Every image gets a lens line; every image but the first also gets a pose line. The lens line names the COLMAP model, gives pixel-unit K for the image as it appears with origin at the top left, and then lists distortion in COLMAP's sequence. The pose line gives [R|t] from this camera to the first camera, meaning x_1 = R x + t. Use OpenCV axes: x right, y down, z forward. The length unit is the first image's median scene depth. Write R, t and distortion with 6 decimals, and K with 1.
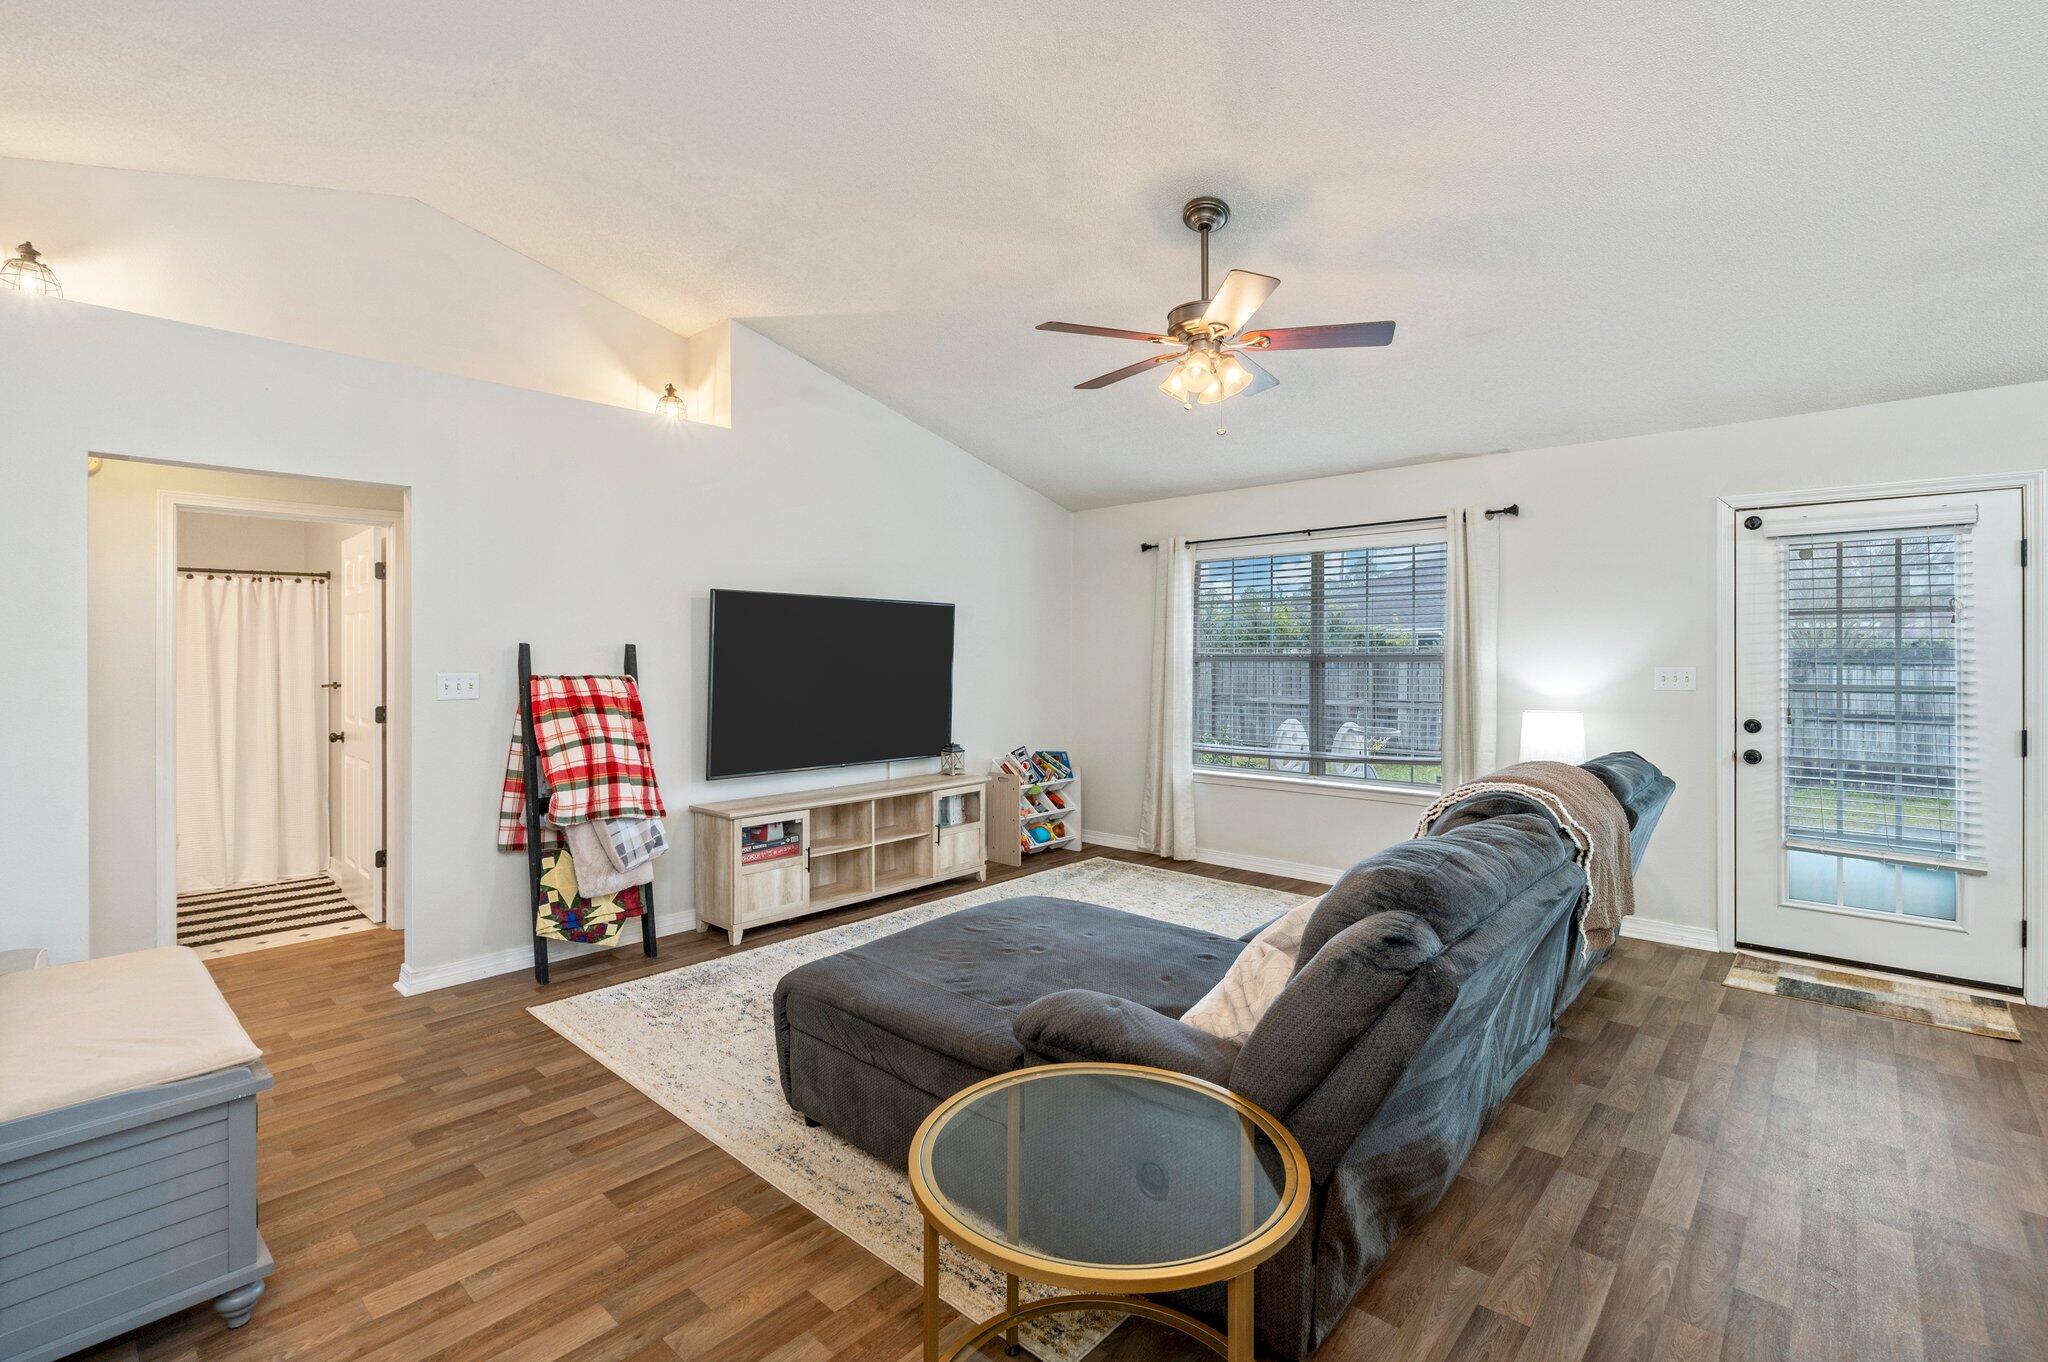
lens RADIAL K [[902.5, 0, 1017.6], [0, 902.5, 654.6], [0, 0, 1]] dist [0.002547, 0.000362]
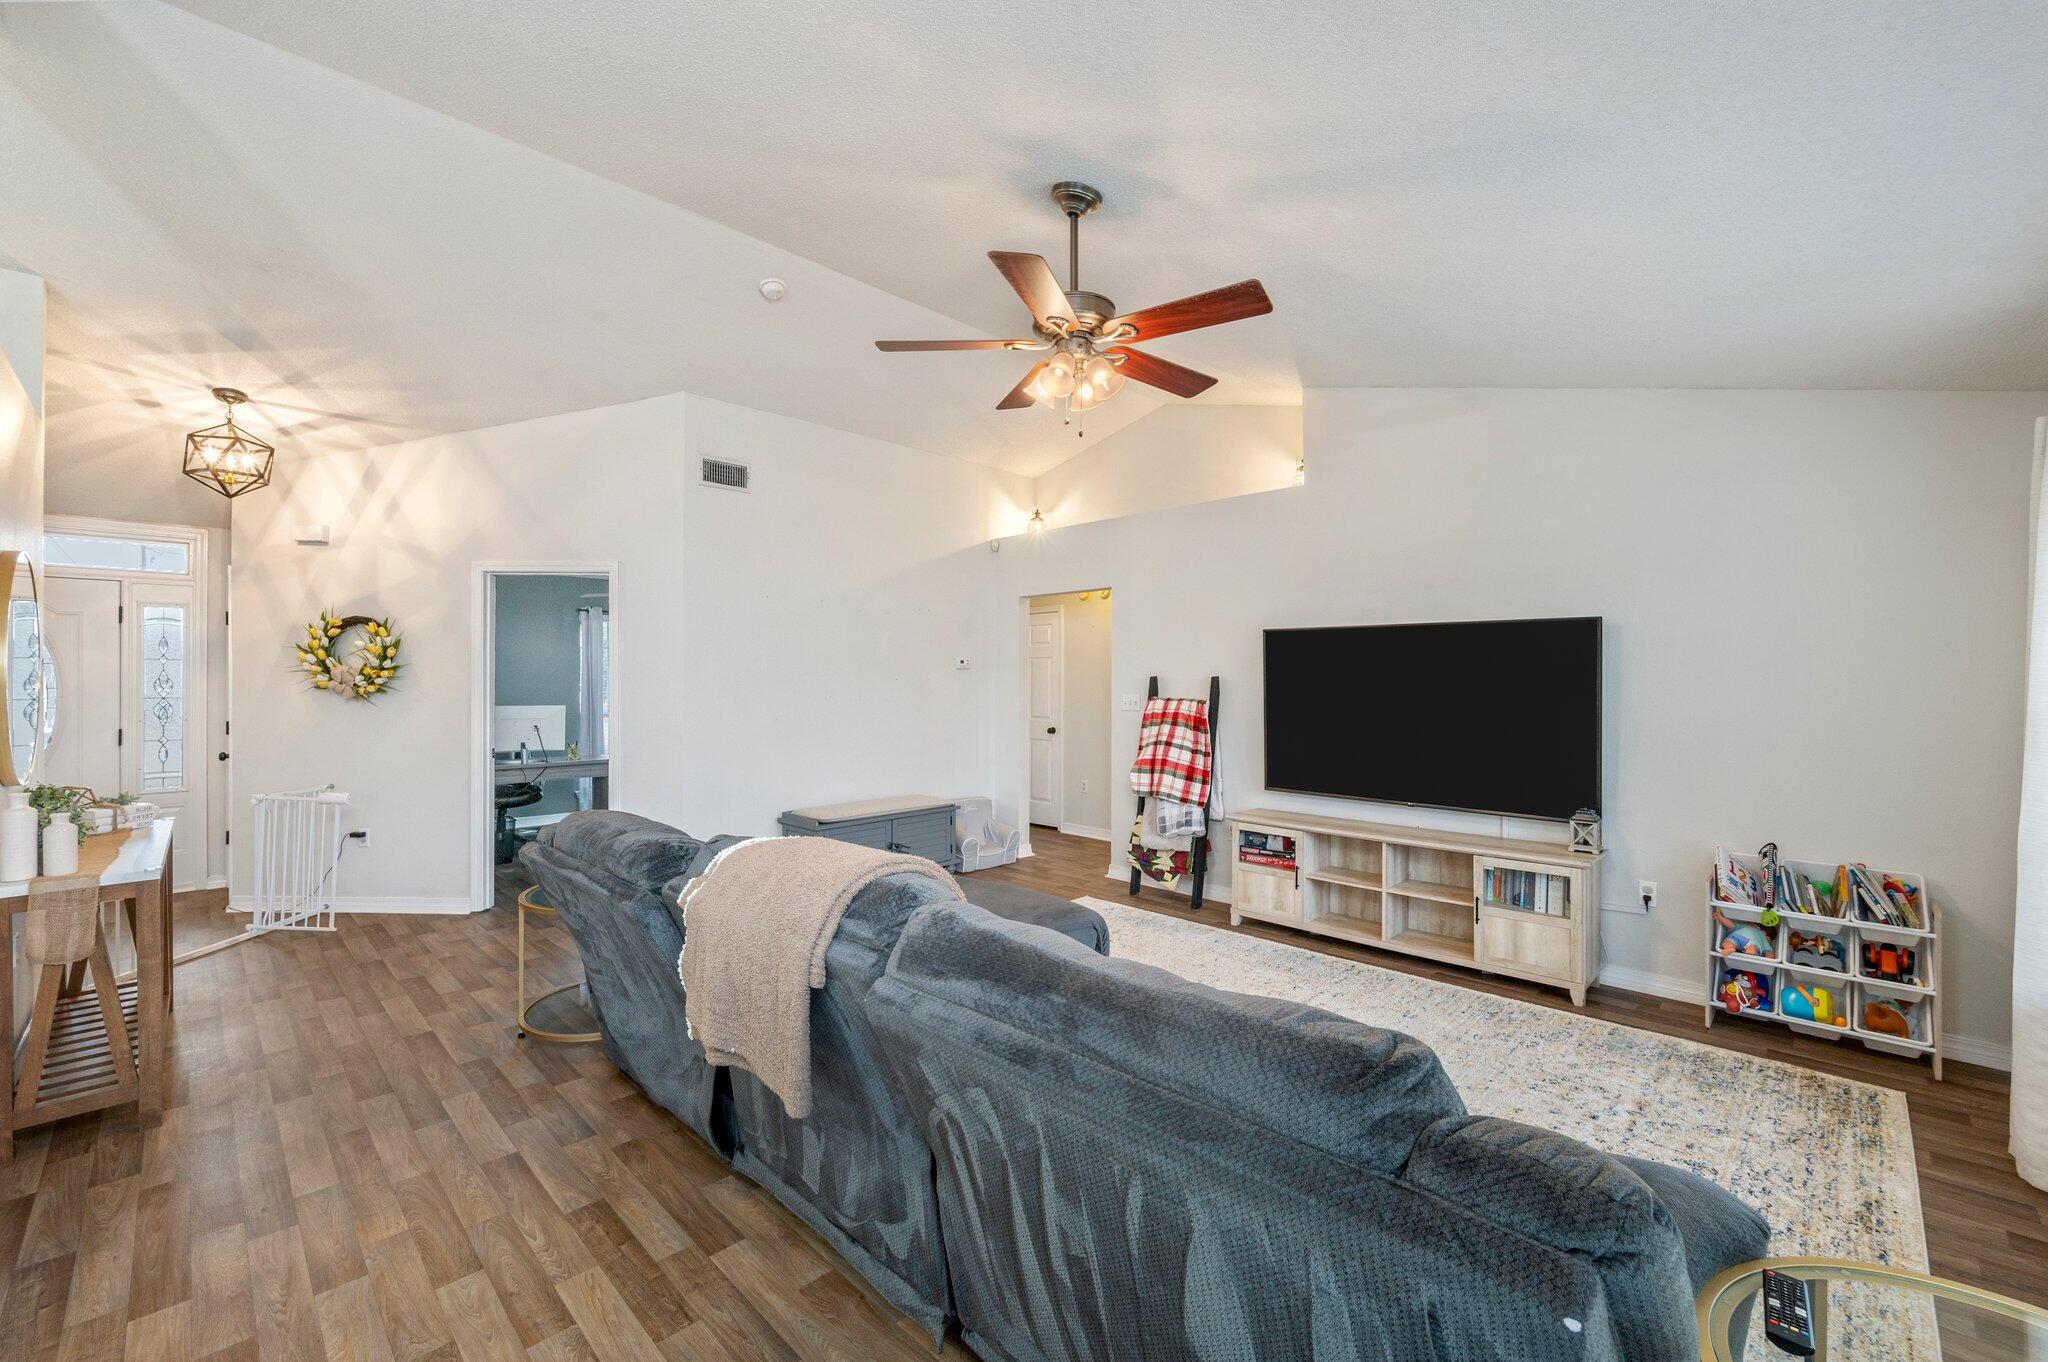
lens RADIAL K [[831.1, 0, 1045.8], [0, 831.1, 676.1], [0, 0, 1]] dist [-0.008432, -0.000030]
pose [[-0.017329, -0.007881, -0.999819, 0.828720], [-0.003507, 0.999963, -0.007821, -0.002028], [0.999844, 0.003371, -0.017356, 0.789636]]
